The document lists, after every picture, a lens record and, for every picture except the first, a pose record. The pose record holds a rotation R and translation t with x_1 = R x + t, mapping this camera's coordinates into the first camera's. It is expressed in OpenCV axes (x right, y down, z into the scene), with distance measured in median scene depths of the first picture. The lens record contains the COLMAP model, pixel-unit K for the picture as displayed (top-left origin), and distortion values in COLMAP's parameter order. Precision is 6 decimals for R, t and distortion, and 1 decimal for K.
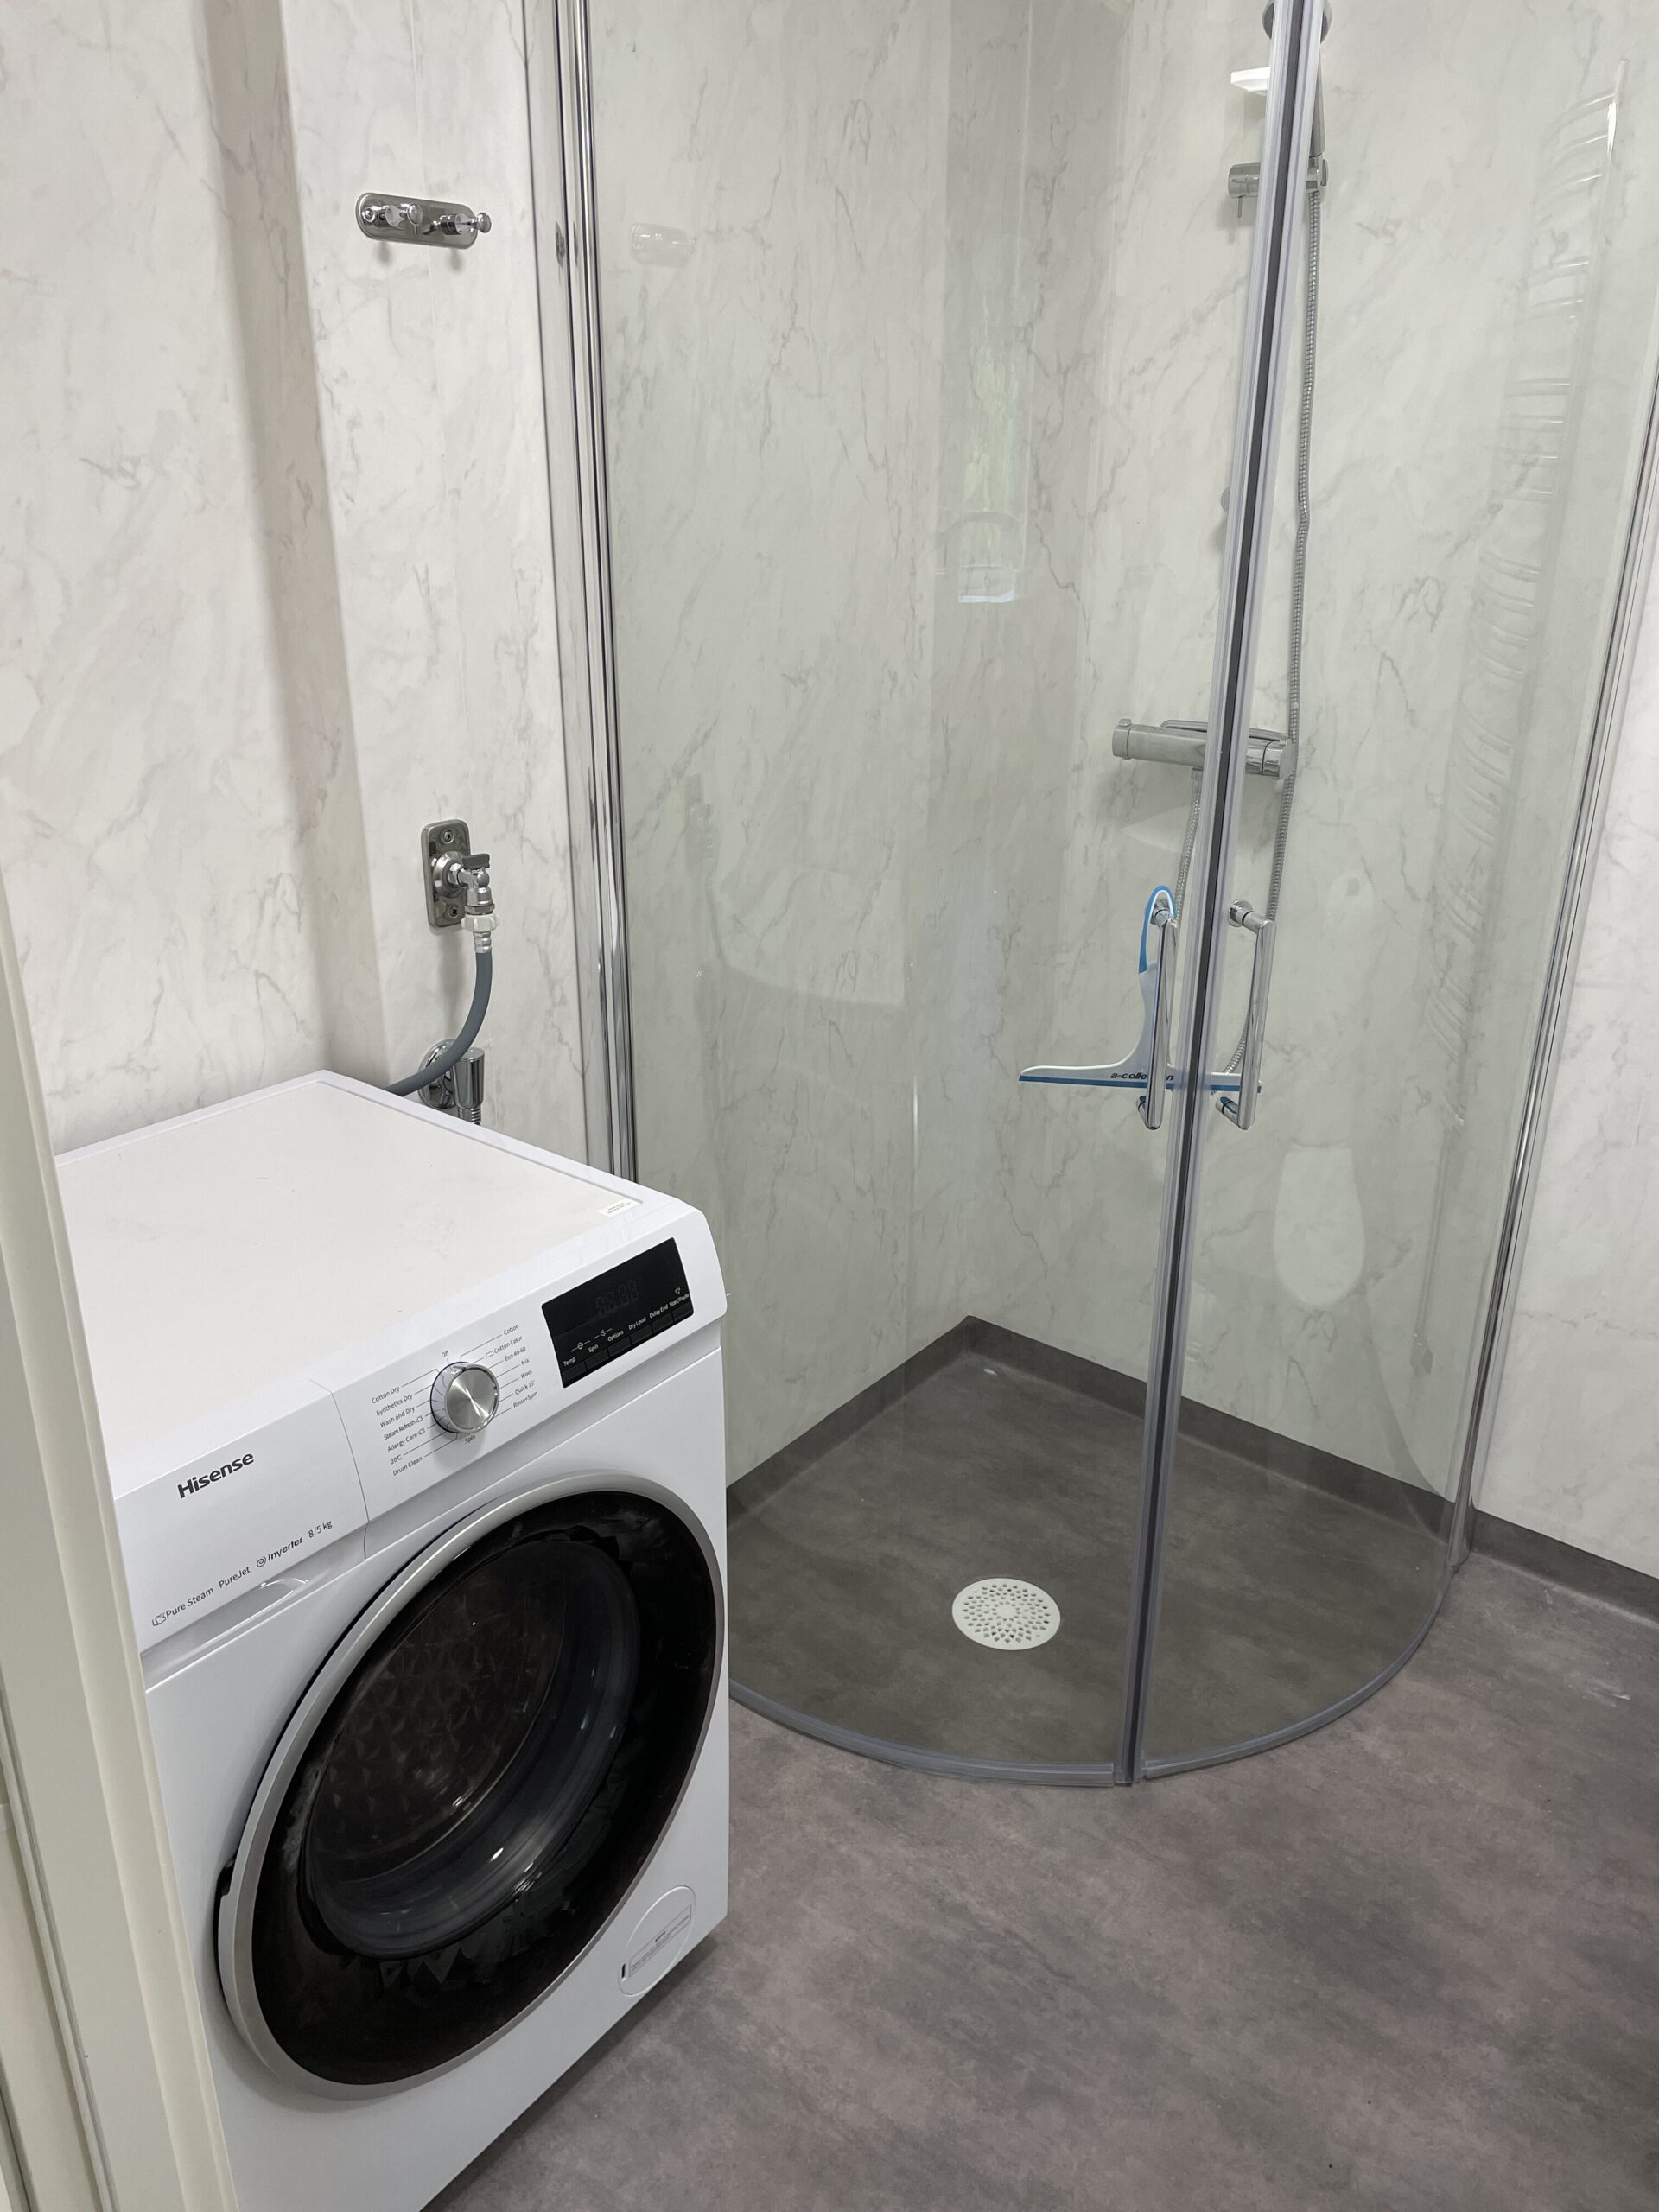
lens RADIAL K [[1666.1, 0, 831.3], [0, 1666.1, 1103.5], [0, 0, 1]] dist [0.091713, -0.118202]
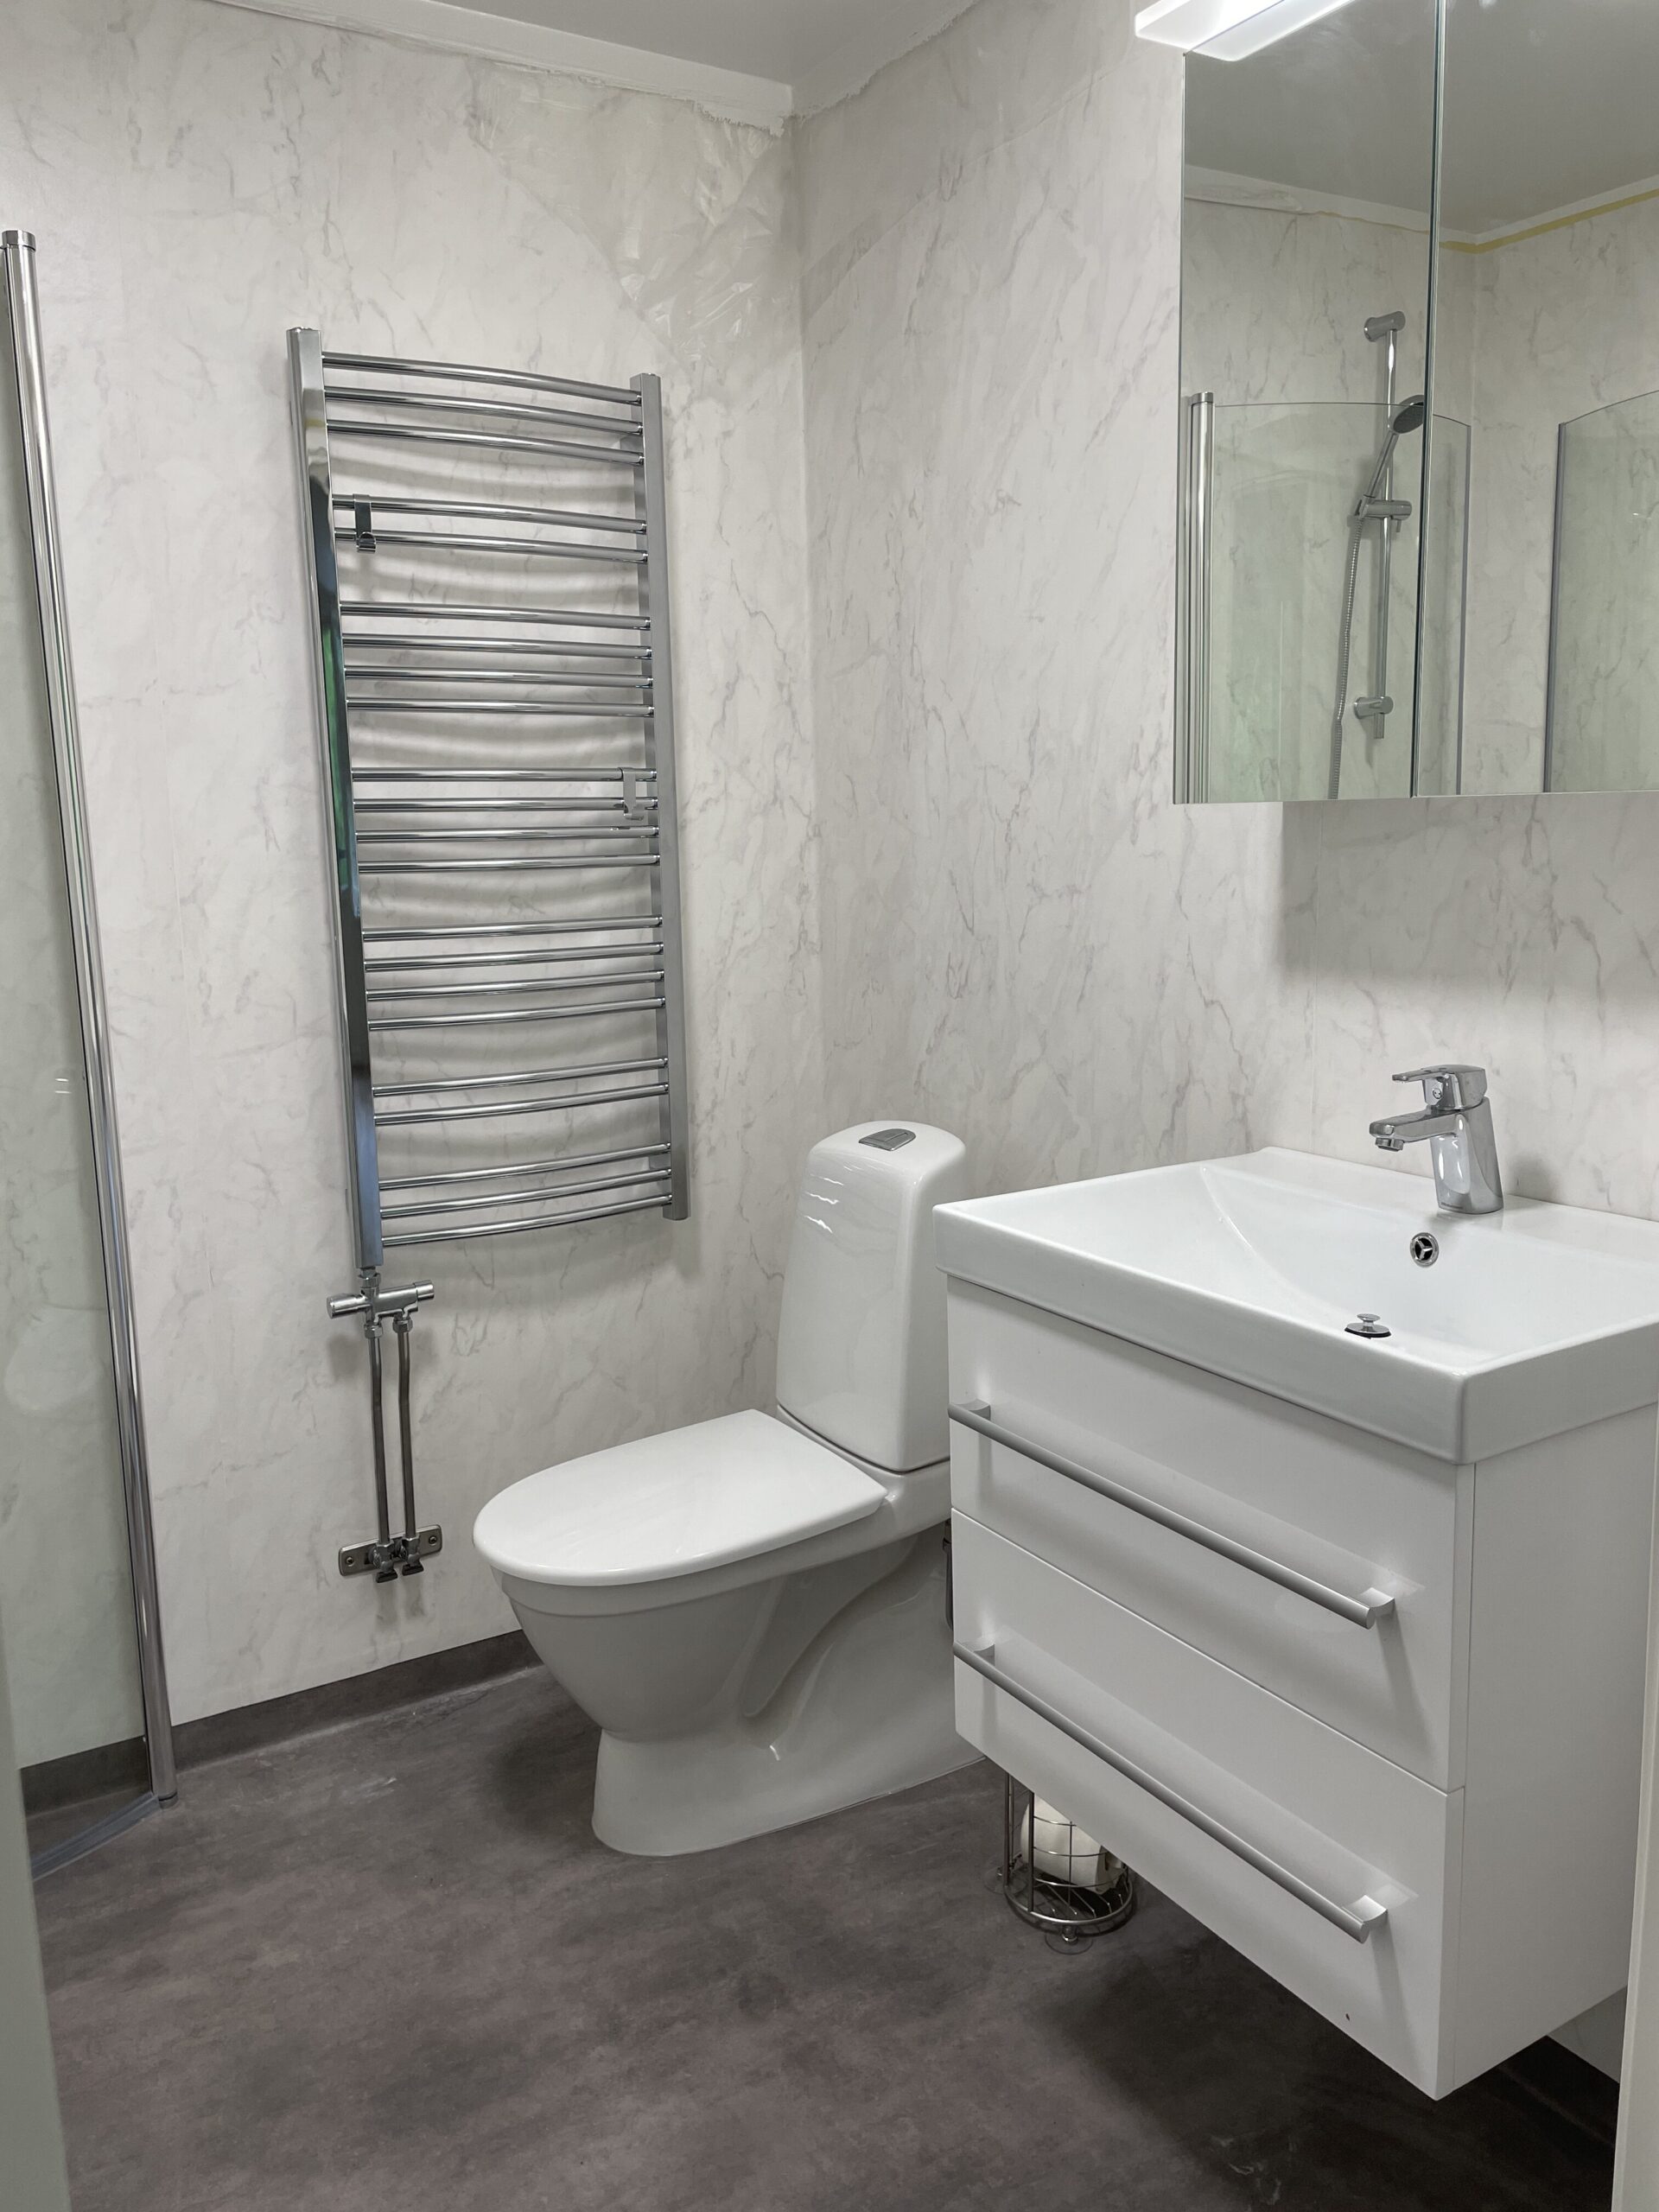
lens RADIAL K [[1666.1, 0, 826.6], [0, 1666.1, 1101.1], [0, 0, 1]] dist [0.091713, -0.118202]
pose [[0.356576, -0.168959, 0.918861, -0.371028], [0.373231, 0.927383, 0.025689, 0.035703], [-0.856477, 0.333788, 0.393743, 0.238128]]
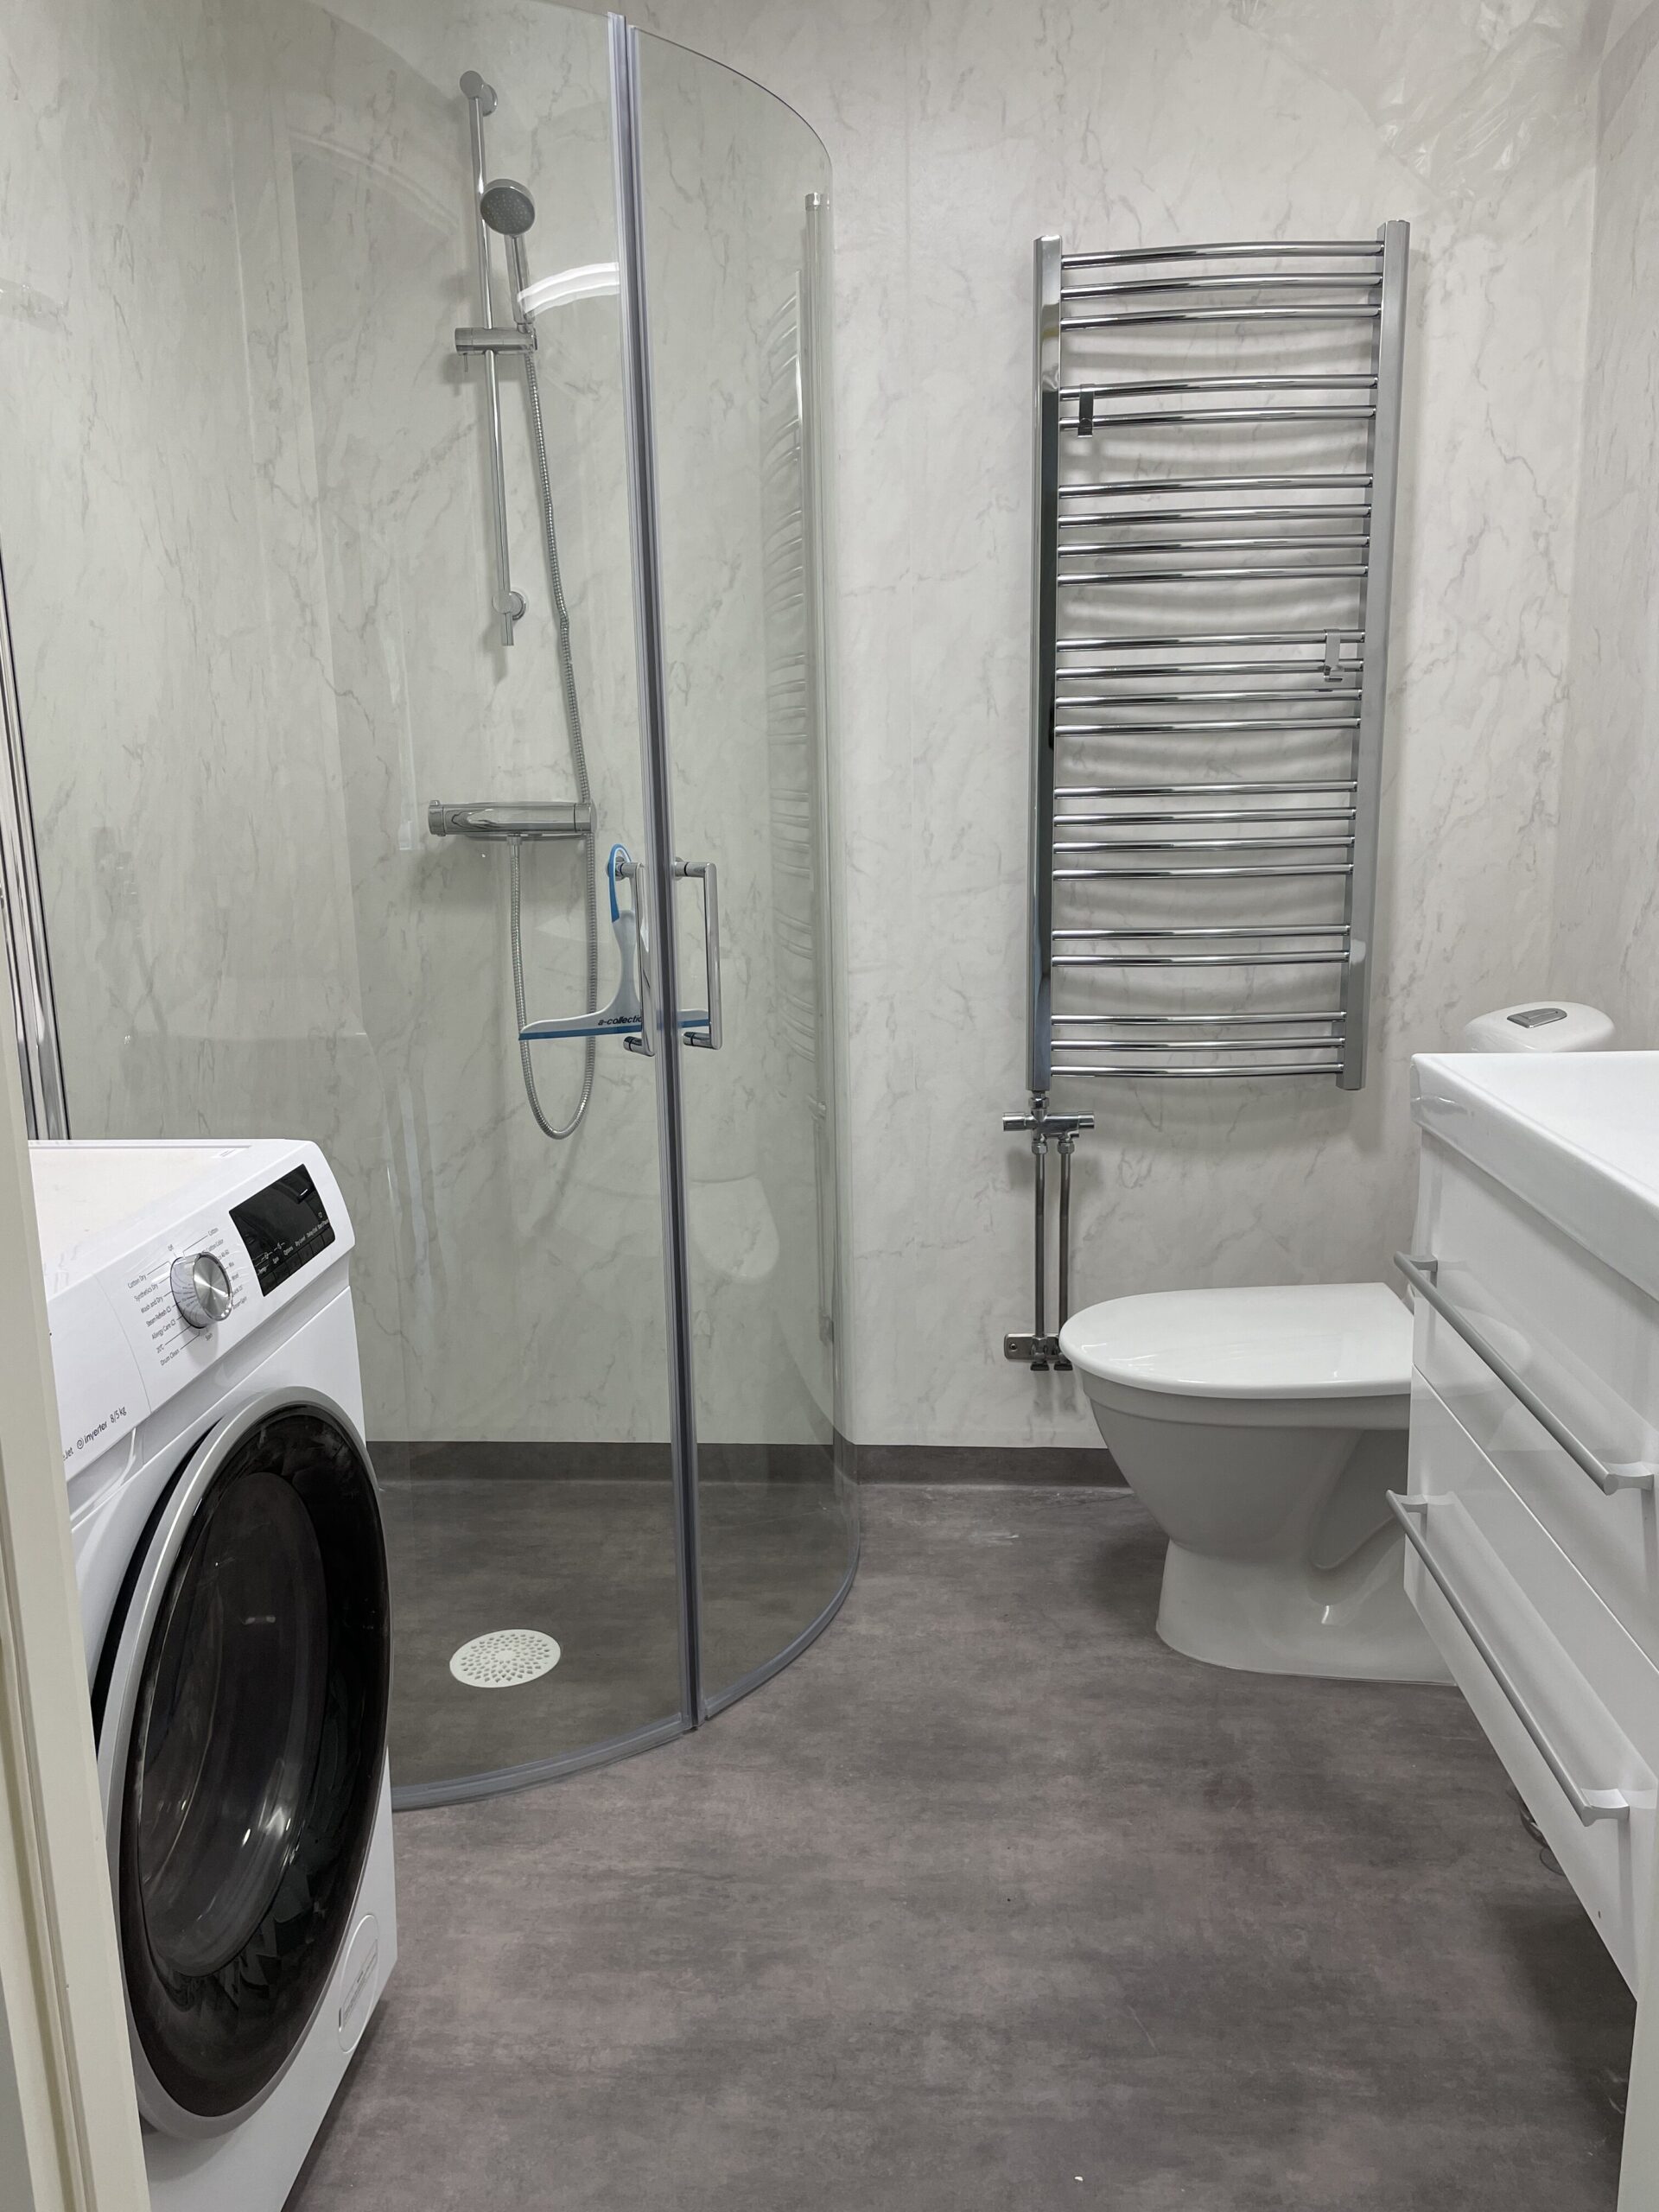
lens RADIAL K [[1666.1, 0, 832.3], [0, 1666.1, 1103.9], [0, 0, 1]] dist [0.091713, -0.118202]
pose [[0.824766, -0.138237, 0.548317, -0.284256], [0.237153, 0.964822, -0.113477, 0.175724], [-0.513341, 0.223627, 0.828536, 0.005509]]
